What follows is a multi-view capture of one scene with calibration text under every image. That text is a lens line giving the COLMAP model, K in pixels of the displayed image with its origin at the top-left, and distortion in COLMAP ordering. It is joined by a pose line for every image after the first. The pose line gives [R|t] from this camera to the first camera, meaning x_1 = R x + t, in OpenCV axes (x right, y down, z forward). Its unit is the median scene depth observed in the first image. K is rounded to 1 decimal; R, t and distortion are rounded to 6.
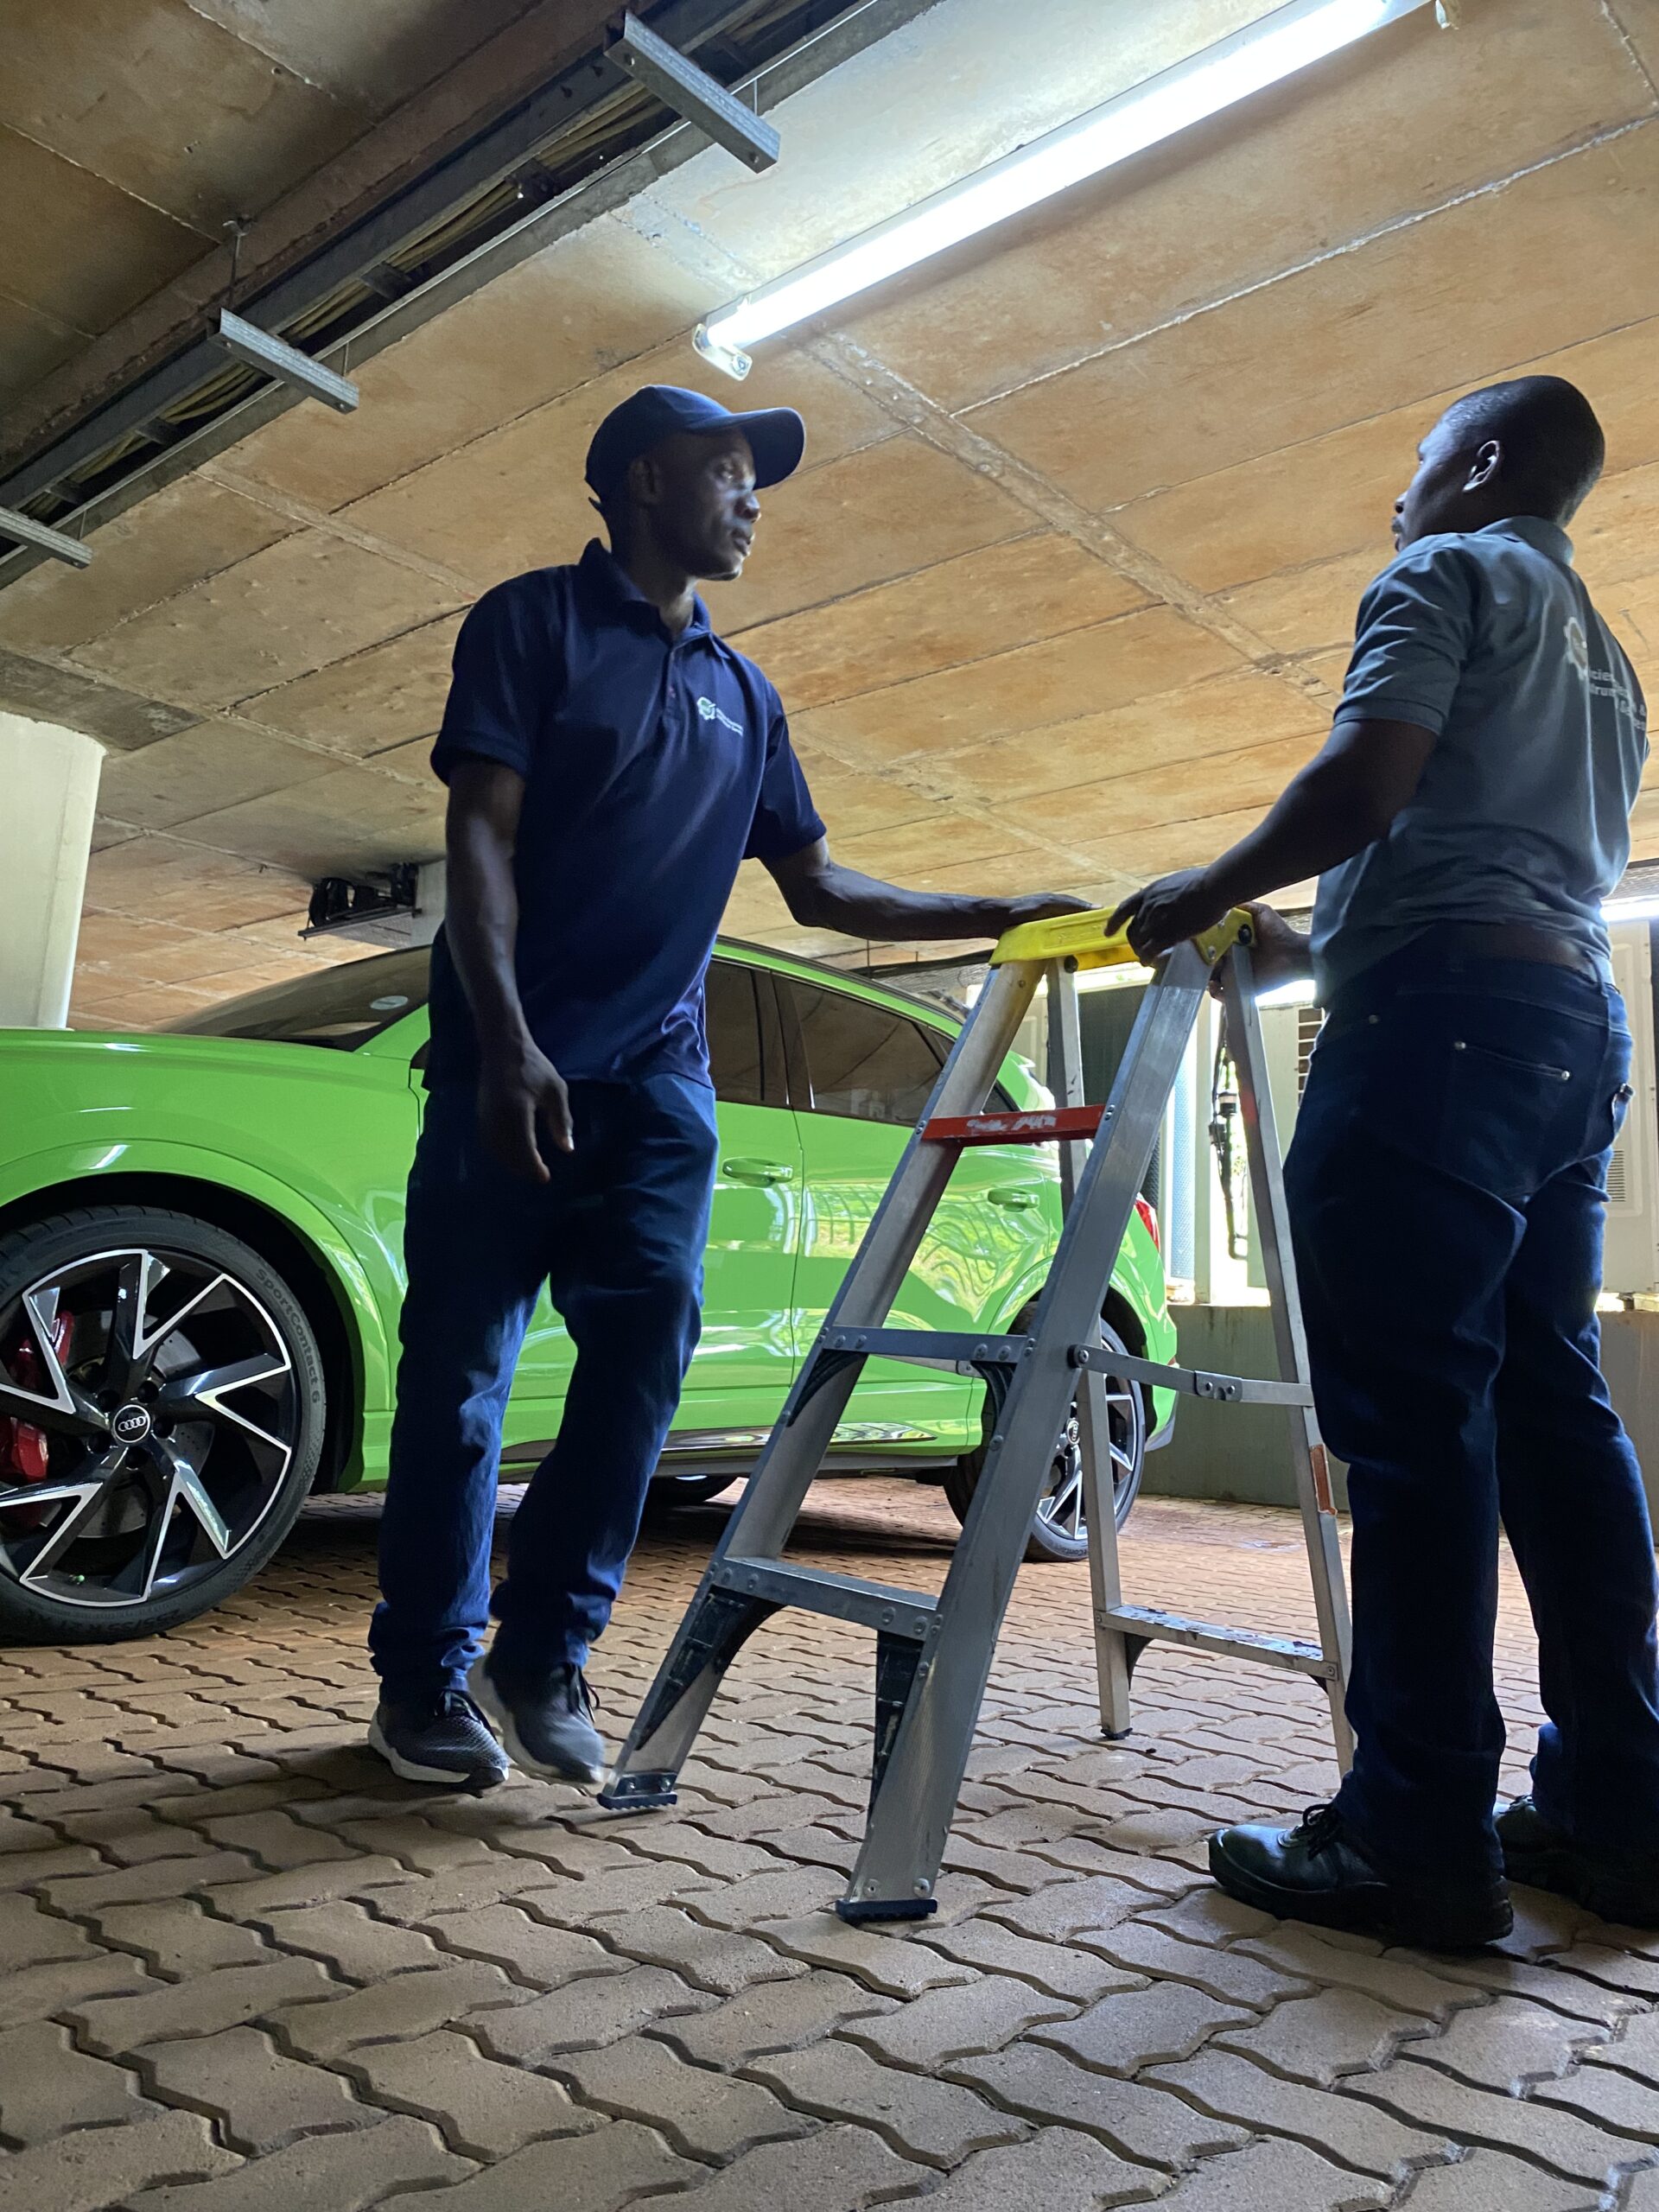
lens RADIAL K [[1680.0, 0, 862.4], [0, 1680.0, 1065.8], [0, 0, 1]] dist [0.015673, -0.013096]
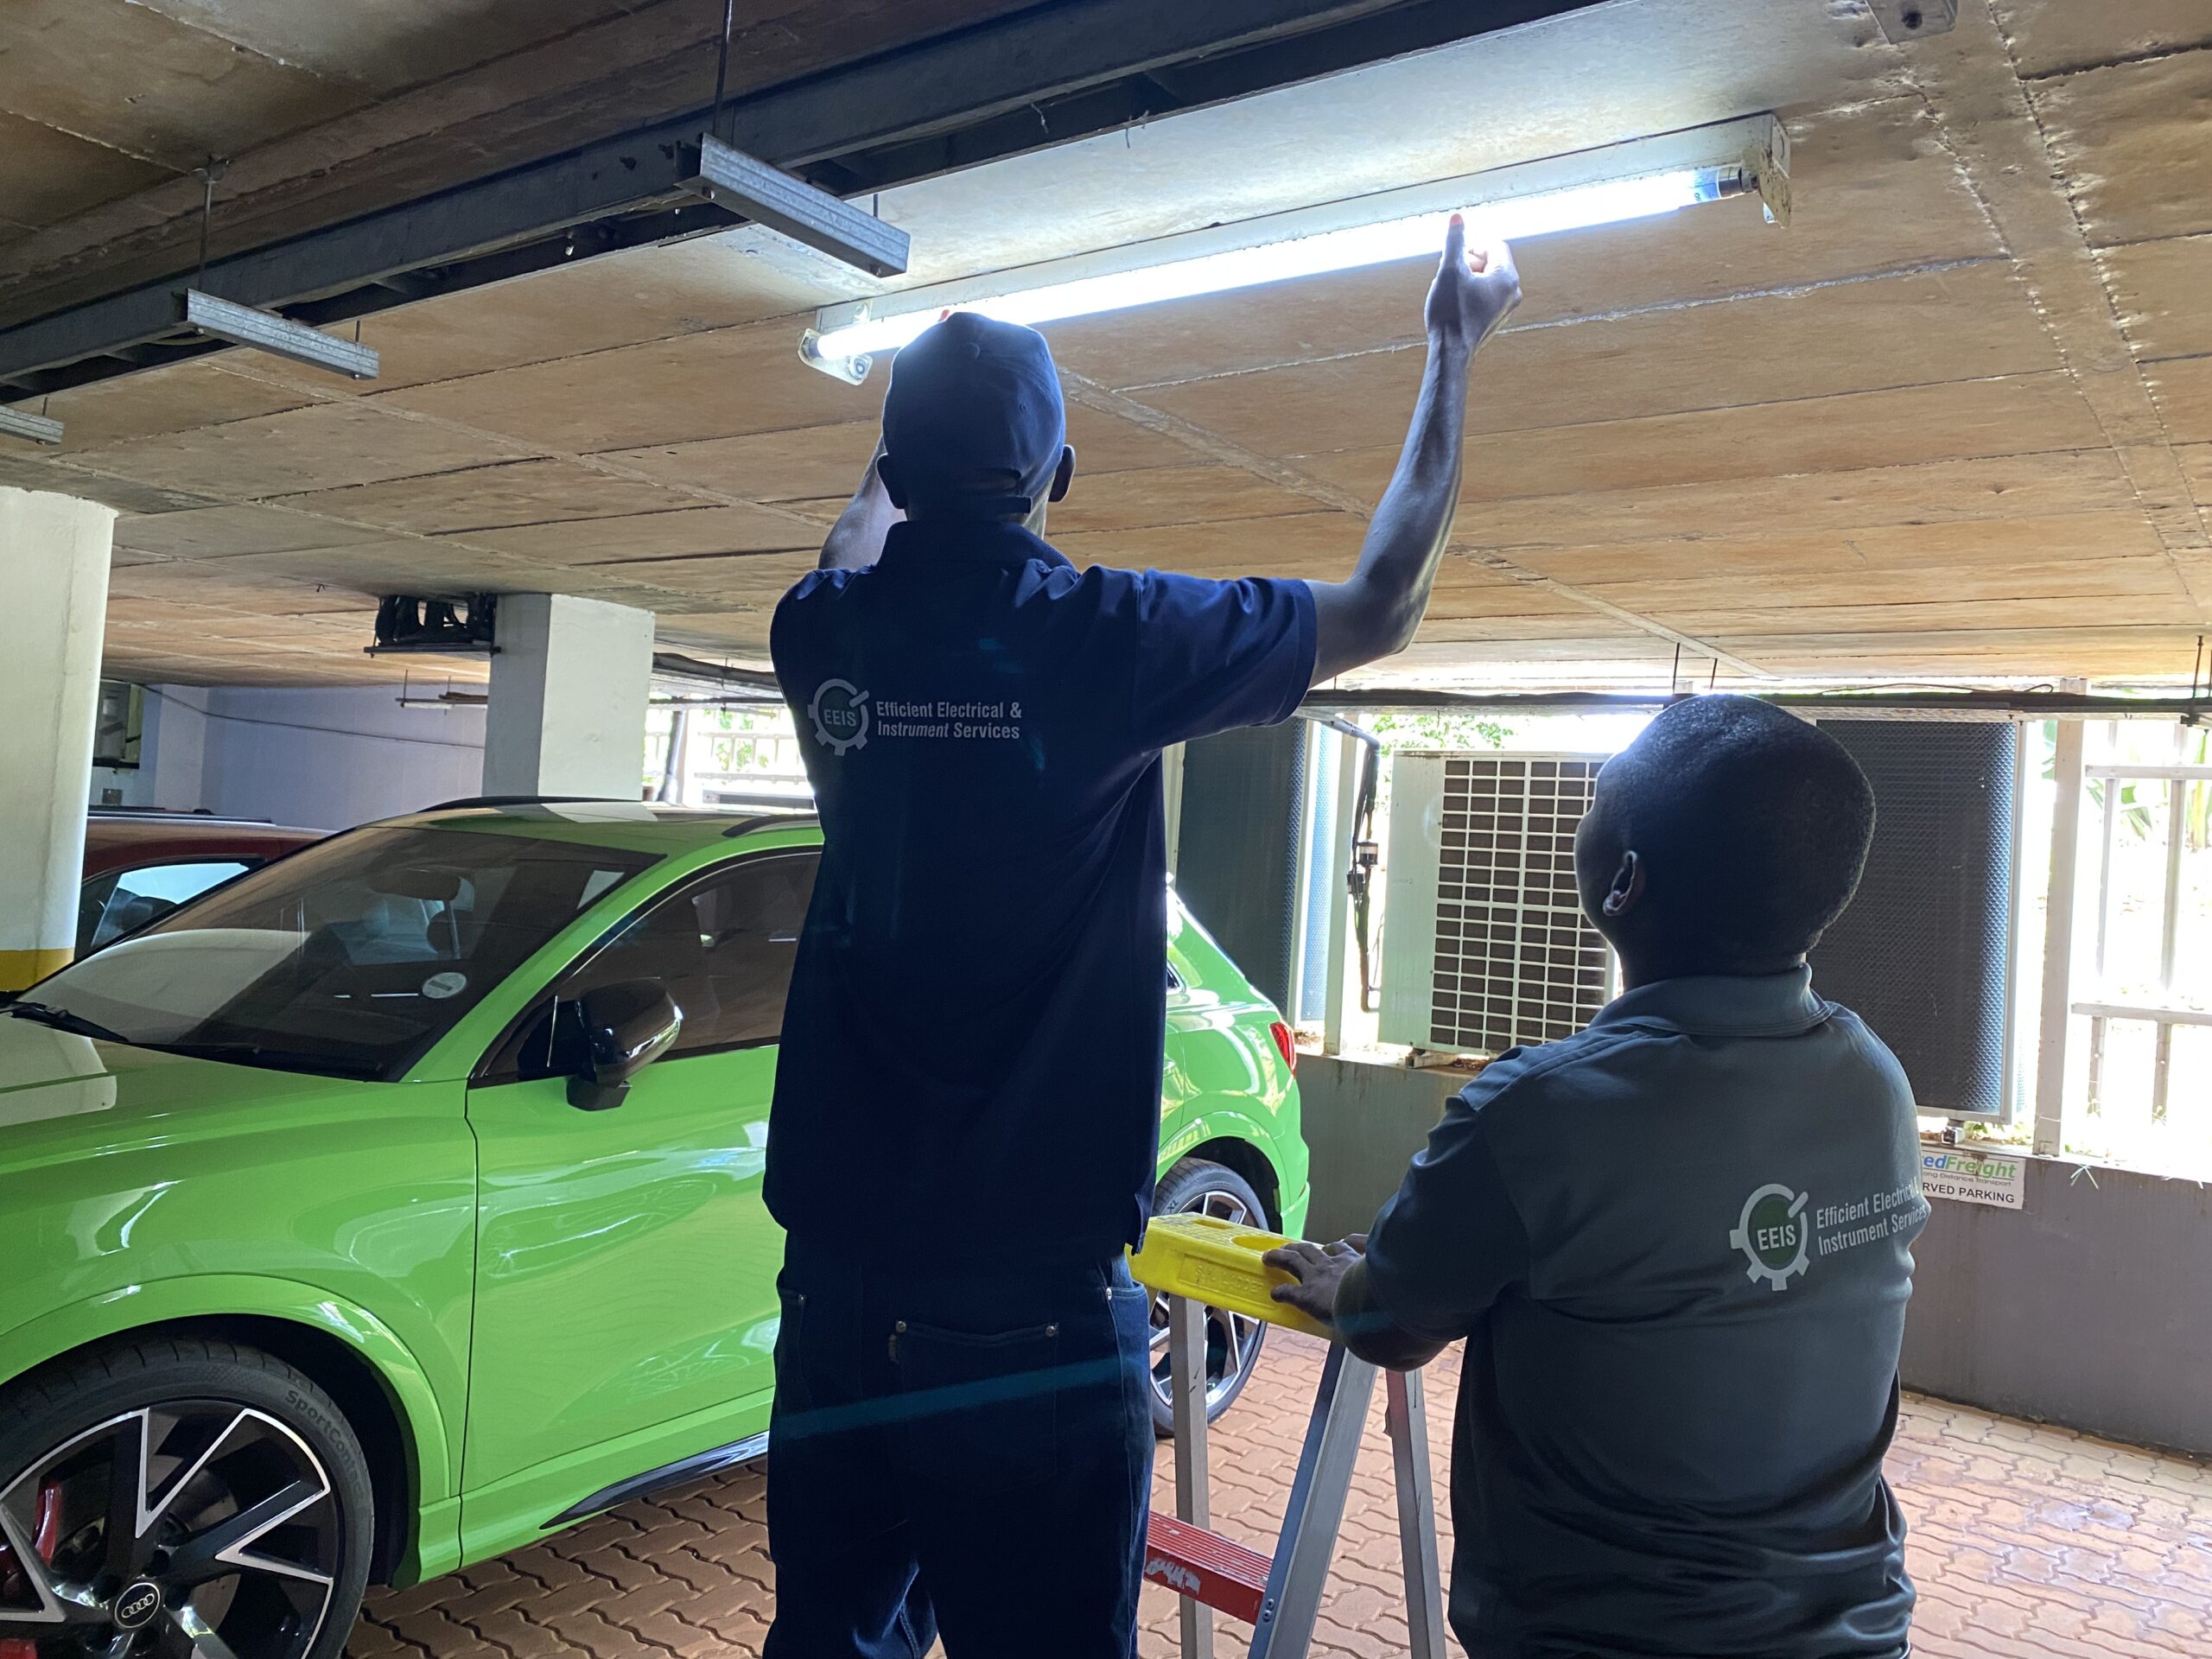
lens RADIAL K [[1680.0, 0, 1109.1], [0, 1680.0, 793.2], [0, 0, 1]] dist [0.015673, -0.013096]
pose [[0.996877, 0.021889, 0.075880, -0.007836], [-0.032543, 0.989310, 0.142151, -0.294906], [-0.071958, -0.144177, 0.986932, 0.140691]]
